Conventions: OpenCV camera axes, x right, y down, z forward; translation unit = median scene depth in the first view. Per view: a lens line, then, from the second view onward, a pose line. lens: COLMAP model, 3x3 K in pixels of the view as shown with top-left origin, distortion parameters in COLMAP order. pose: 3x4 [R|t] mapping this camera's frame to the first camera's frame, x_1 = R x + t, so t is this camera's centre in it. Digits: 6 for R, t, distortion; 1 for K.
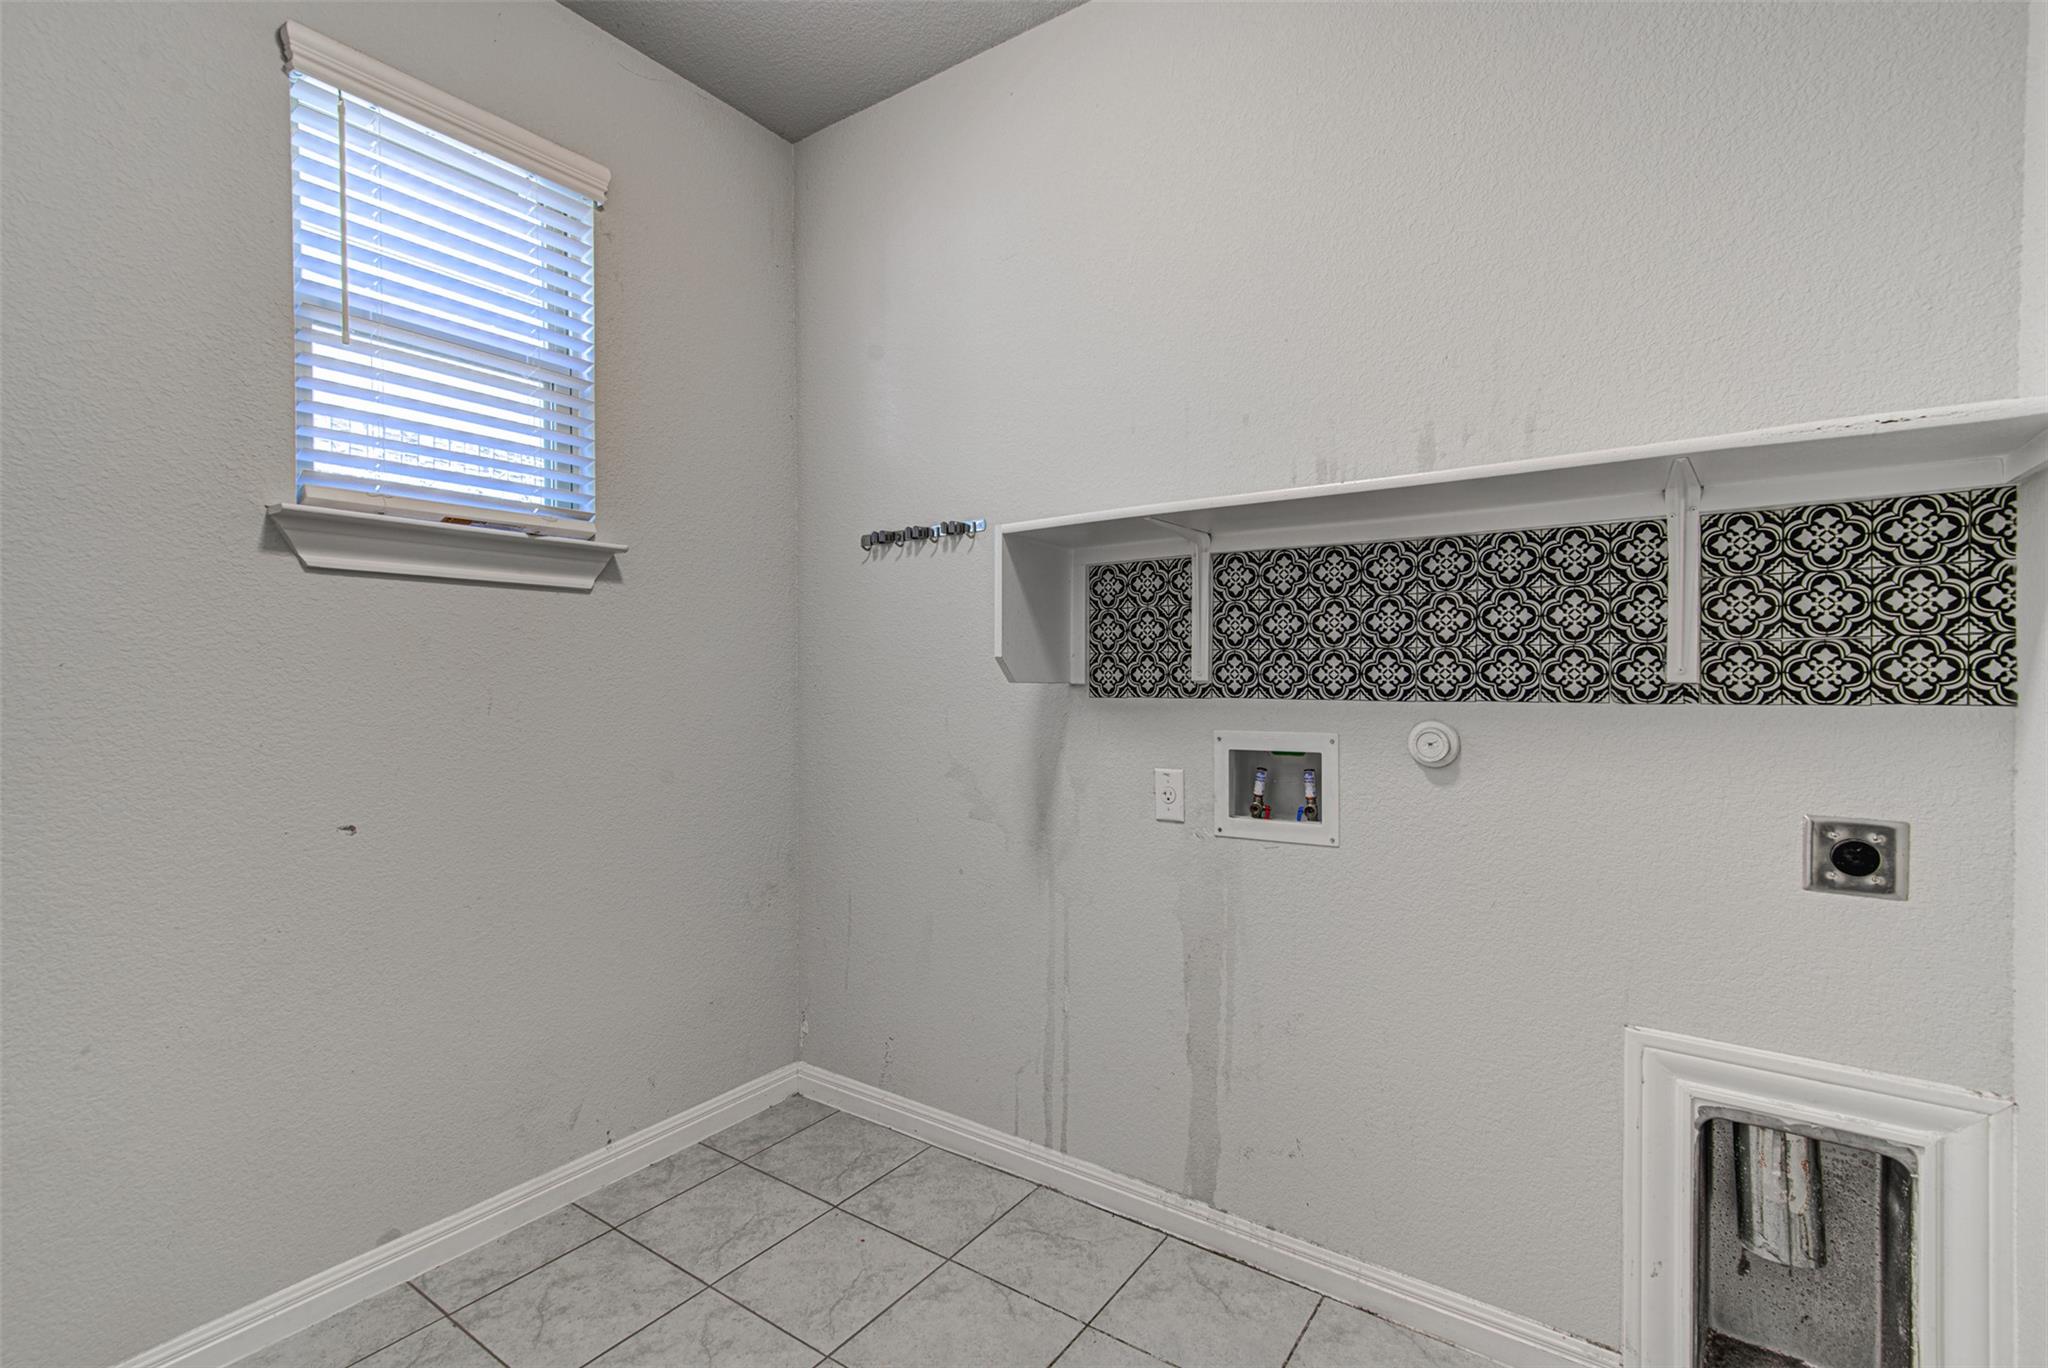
lens RADIAL K [[934.7, 0, 1026.1], [0, 934.7, 684.4], [0, 0, 1]] dist [0.010445, -0.000242]
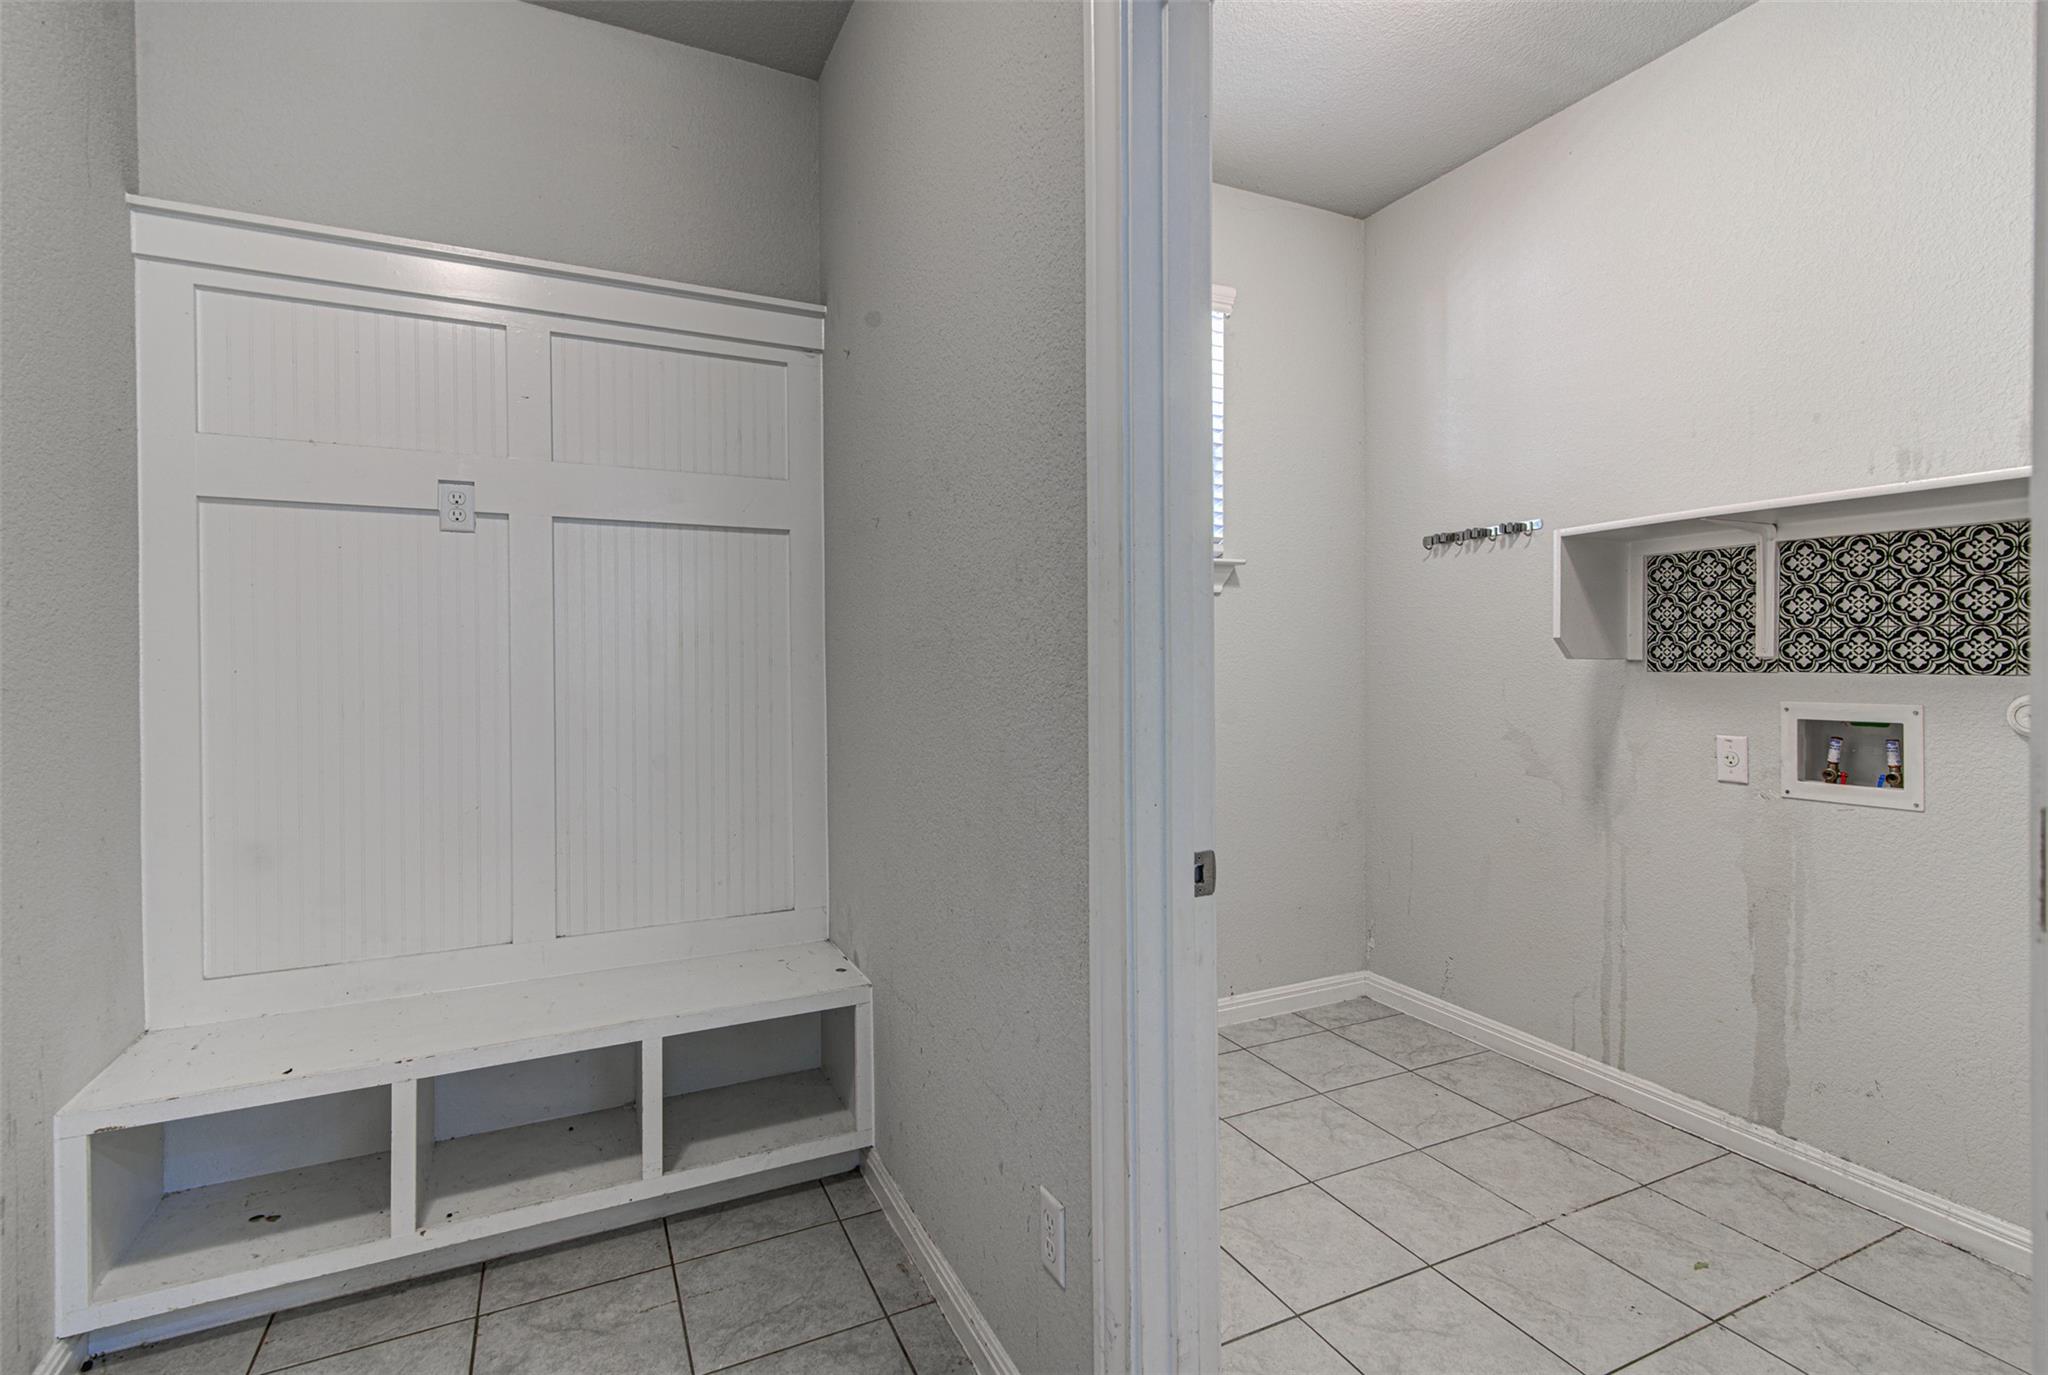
lens RADIAL K [[934.7, 0, 1047.7], [0, 934.7, 665.1], [0, 0, 1]] dist [0.010445, -0.000242]
pose [[0.871413, 0.000378, -0.490550, -0.008361], [0.000990, 0.999996, 0.002531, 0.002419], [0.490549, -0.002691, 0.871410, -0.380926]]
